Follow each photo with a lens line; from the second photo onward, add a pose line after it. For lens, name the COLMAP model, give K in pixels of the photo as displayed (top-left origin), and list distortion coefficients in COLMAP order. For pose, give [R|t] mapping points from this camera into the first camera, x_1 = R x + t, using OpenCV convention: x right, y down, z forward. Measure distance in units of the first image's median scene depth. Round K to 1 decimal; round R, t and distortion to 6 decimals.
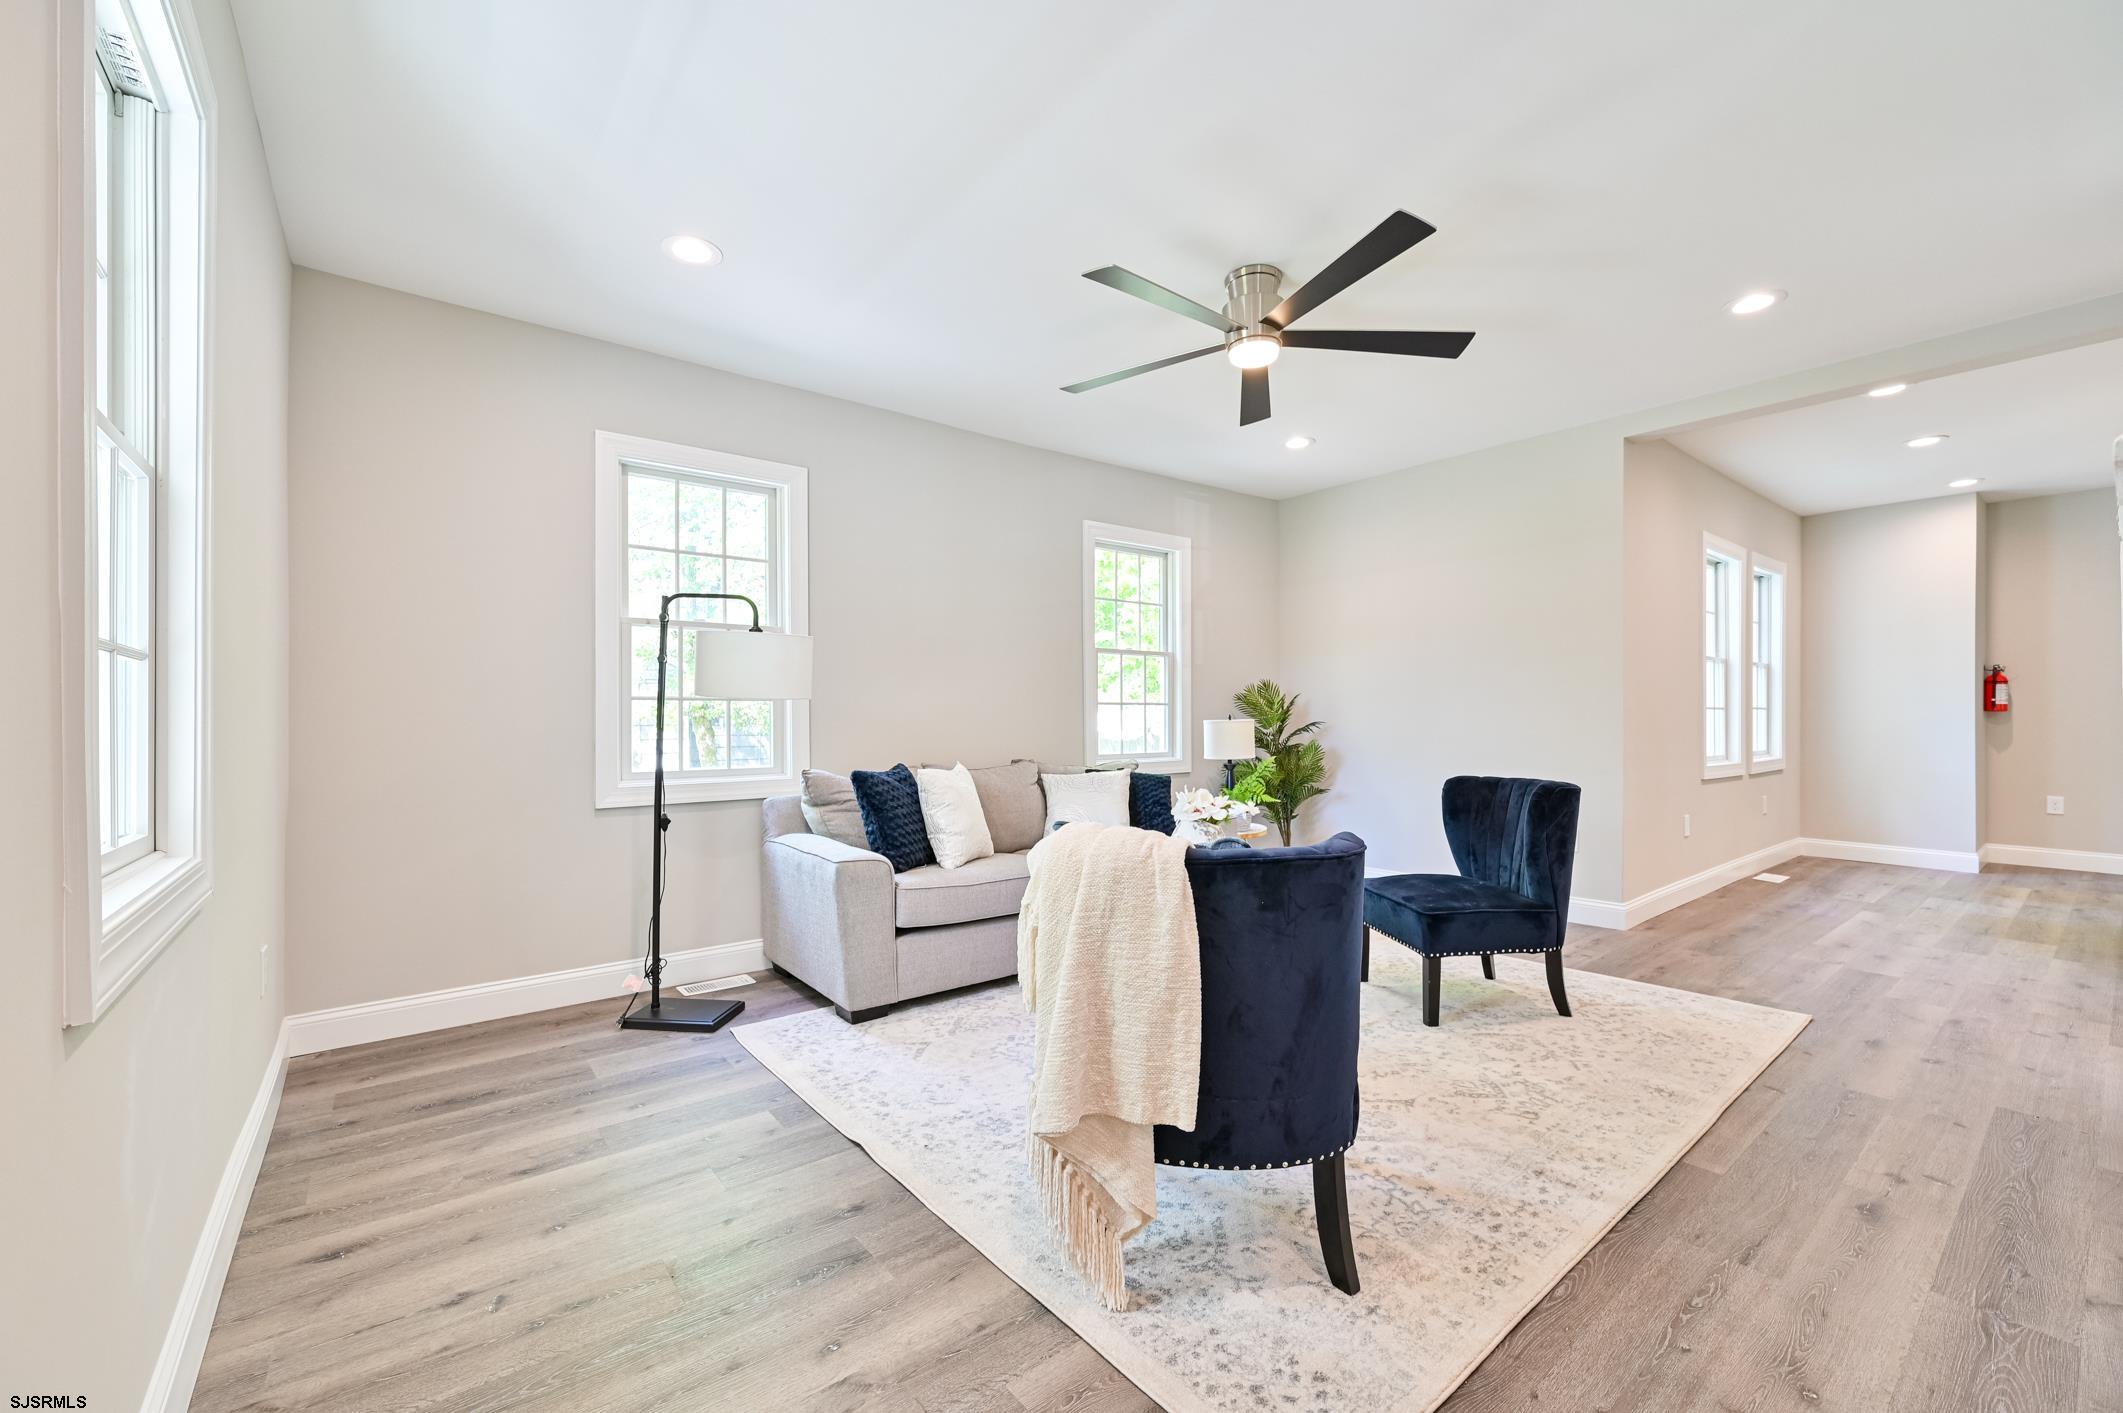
lens RADIAL K [[831.7, 0, 1052.3], [0, 831.7, 719.3], [0, 0, 1]] dist [0.000917, 0.000246]
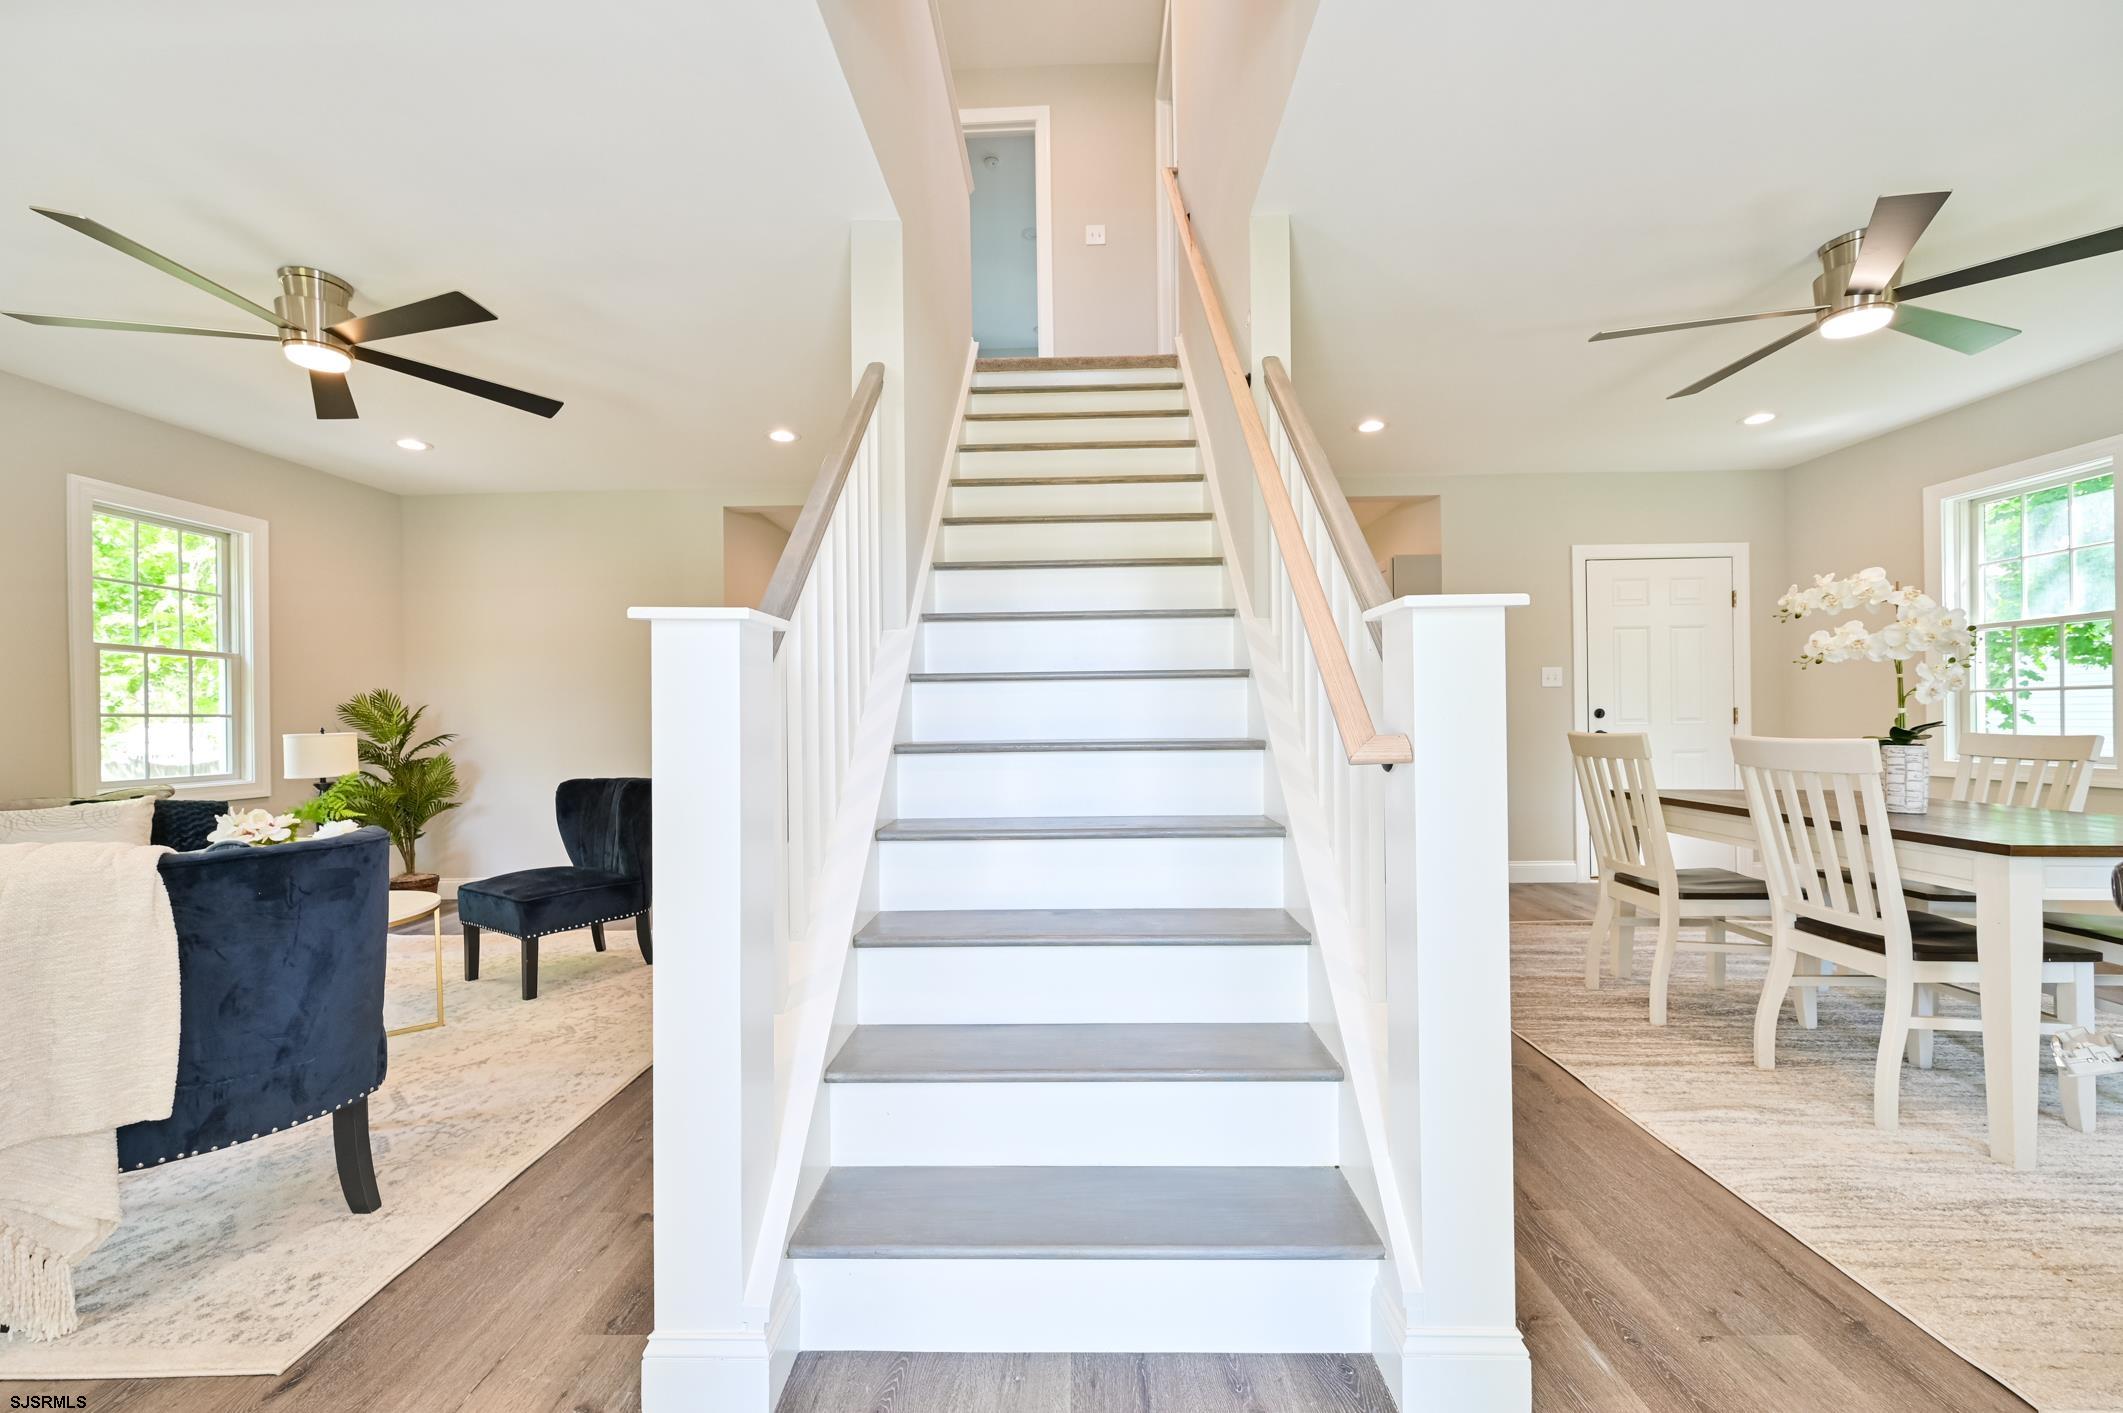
lens RADIAL K [[831.7, 0, 1052.3], [0, 831.7, 719.3], [0, 0, 1]] dist [0.000917, 0.000246]
pose [[0.635886, -0.003706, 0.771774, 0.033129], [0.013913, 0.999881, -0.006662, 0.003367], [-0.771658, 0.014974, 0.635862, -0.278820]]
